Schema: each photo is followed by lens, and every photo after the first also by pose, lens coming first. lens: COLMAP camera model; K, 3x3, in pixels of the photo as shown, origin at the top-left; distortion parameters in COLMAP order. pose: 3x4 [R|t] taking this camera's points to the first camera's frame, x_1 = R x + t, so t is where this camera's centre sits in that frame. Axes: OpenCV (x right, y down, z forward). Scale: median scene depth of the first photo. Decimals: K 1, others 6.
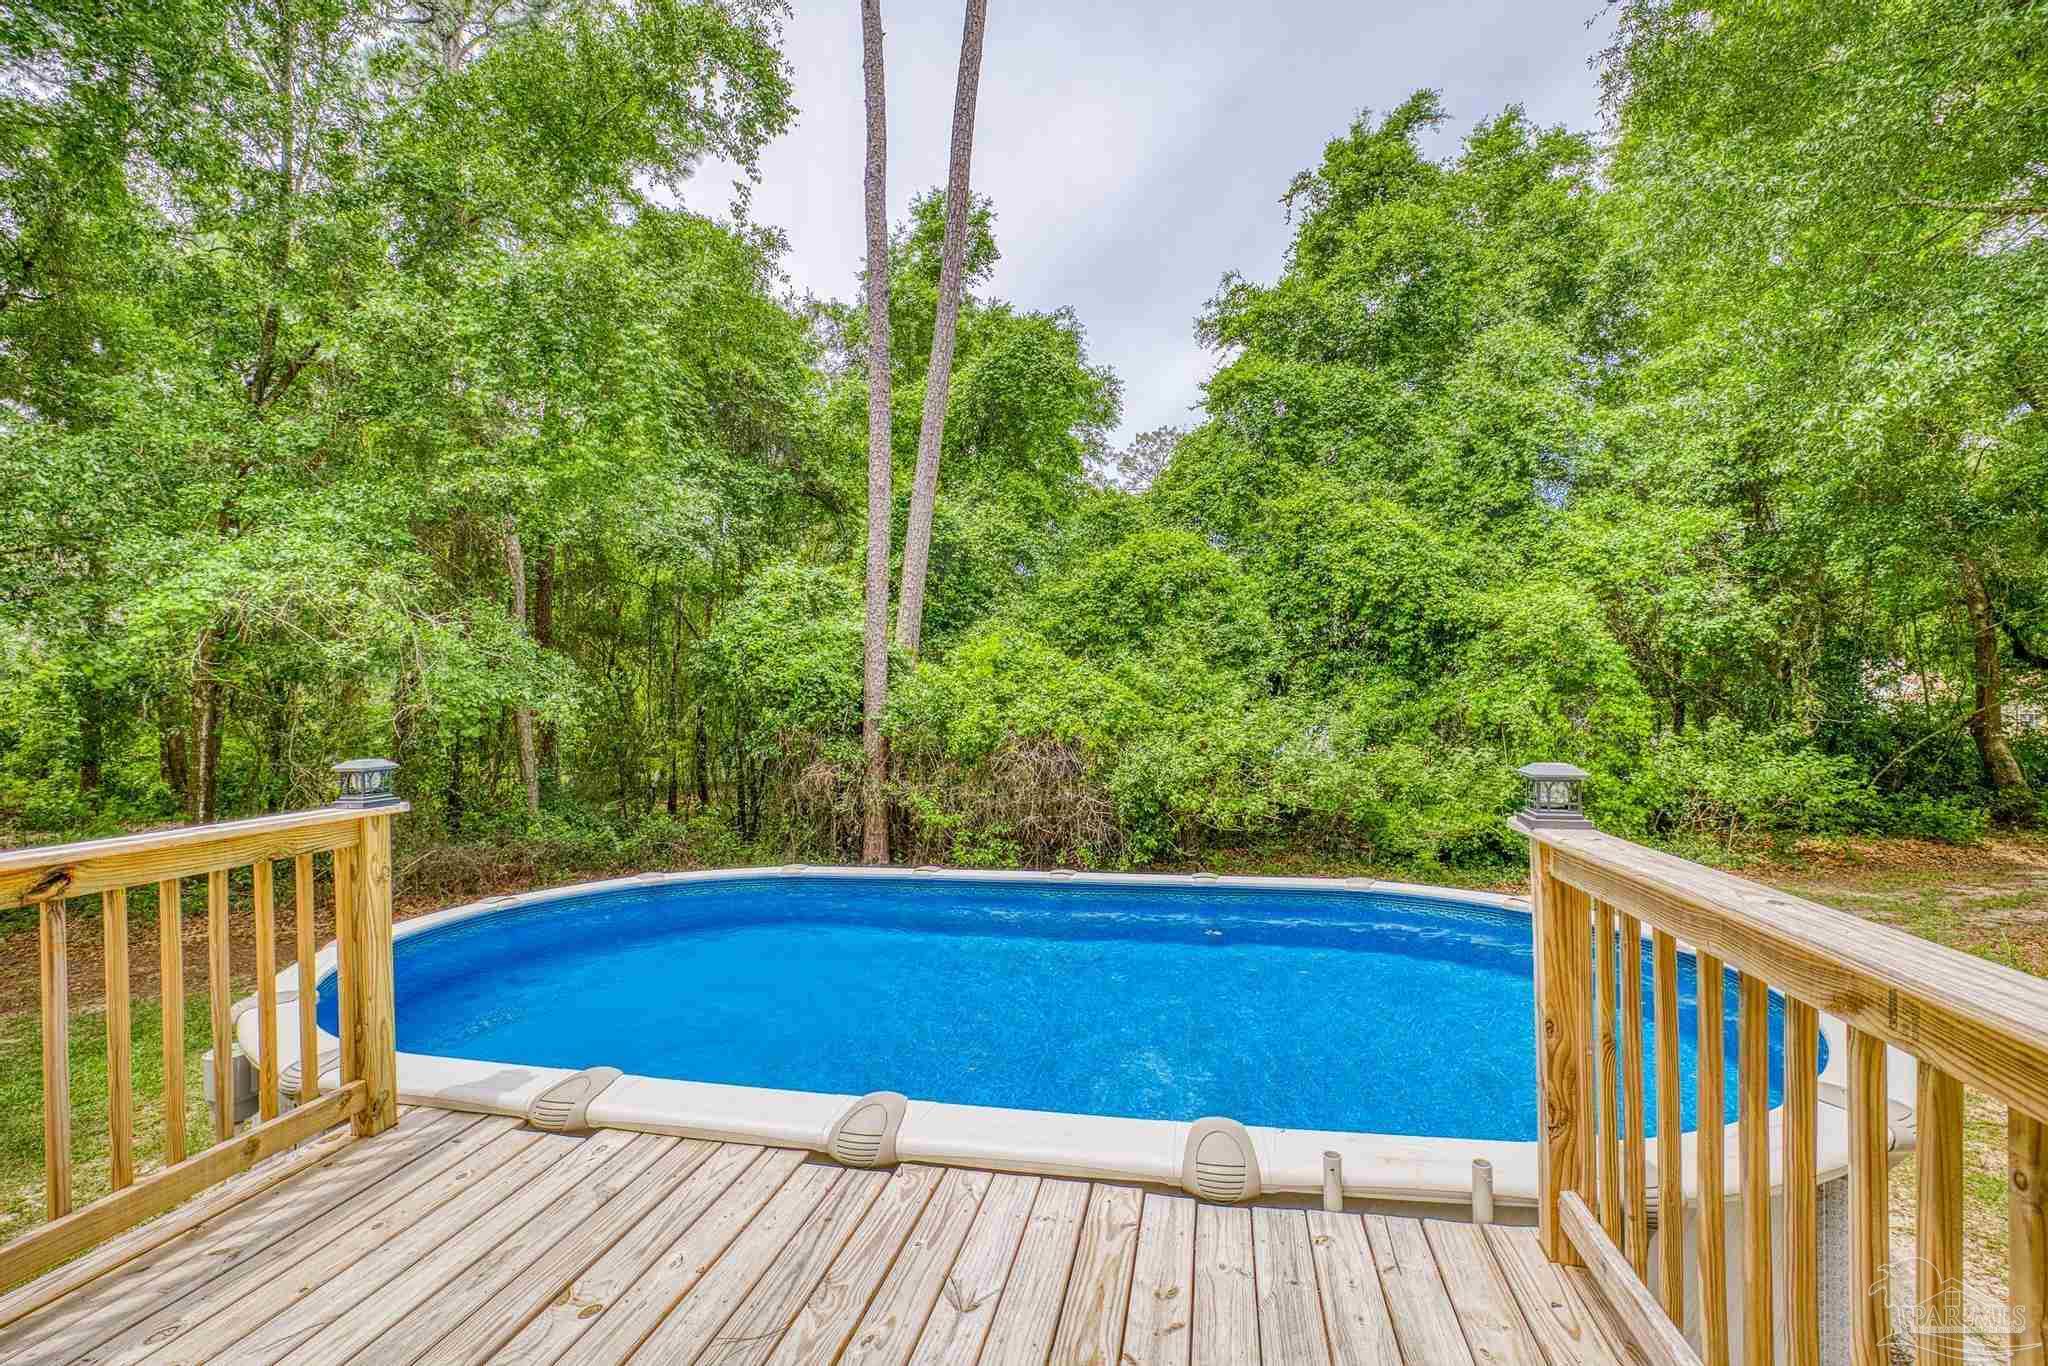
lens RADIAL K [[877.8, 0, 1025.1], [0, 877.8, 699.0], [0, 0, 1]] dist [-0.054526, 0.017352]
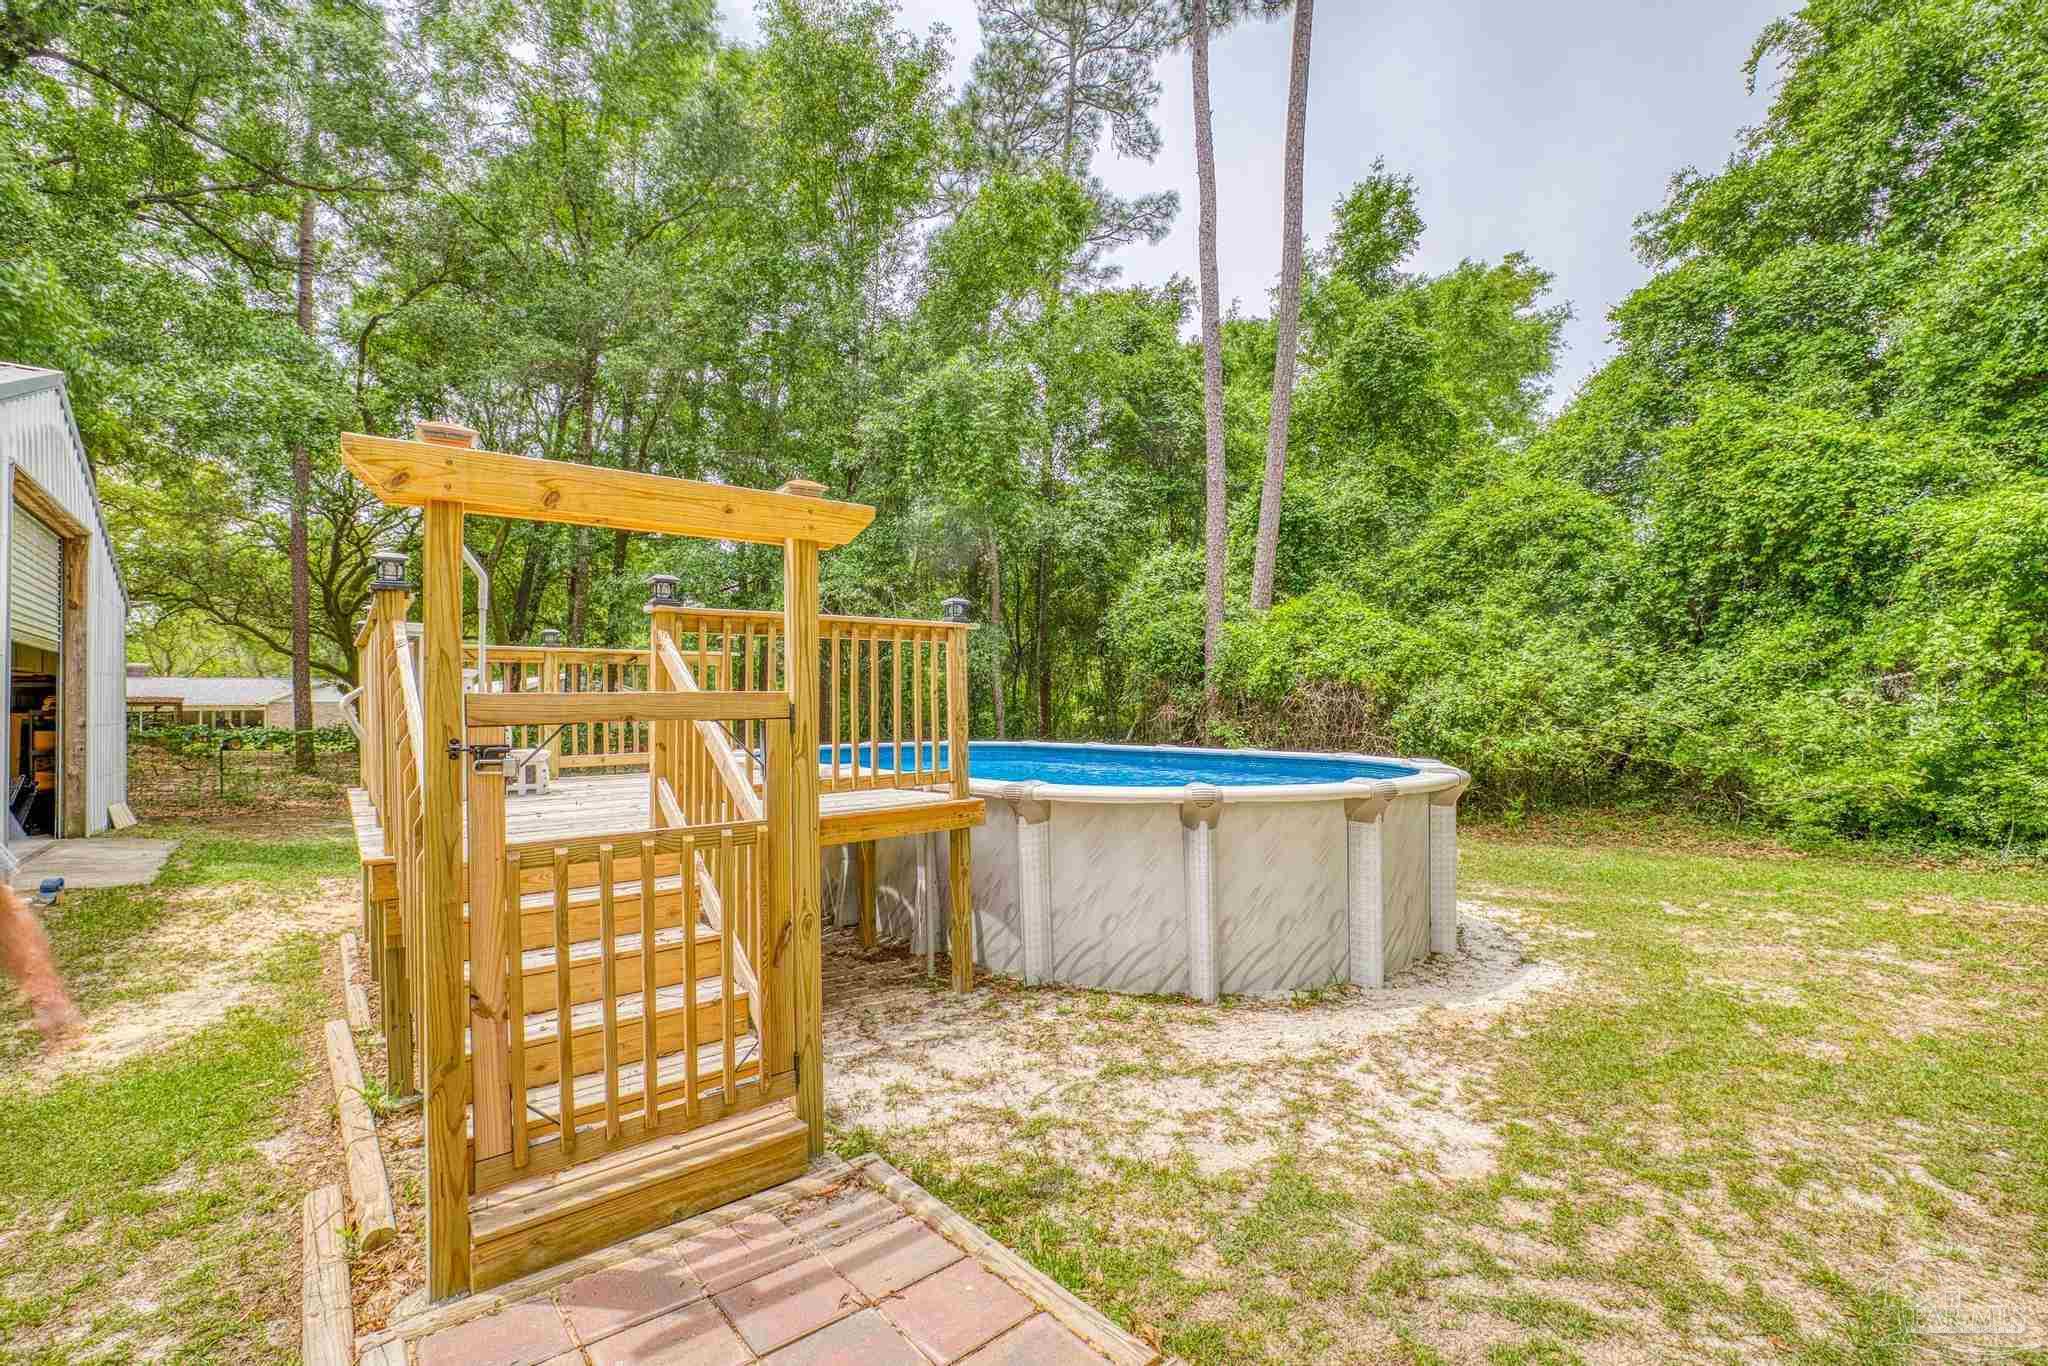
lens RADIAL K [[877.8, 0, 1025.1], [0, 877.8, 699.0], [0, 0, 1]] dist [-0.054526, 0.017352]
pose [[0.789714, 0.000855, -0.613475, 0.329737], [0.003463, 0.999977, 0.005852, 0.048807], [0.613466, -0.006746, 0.789692, -0.124308]]
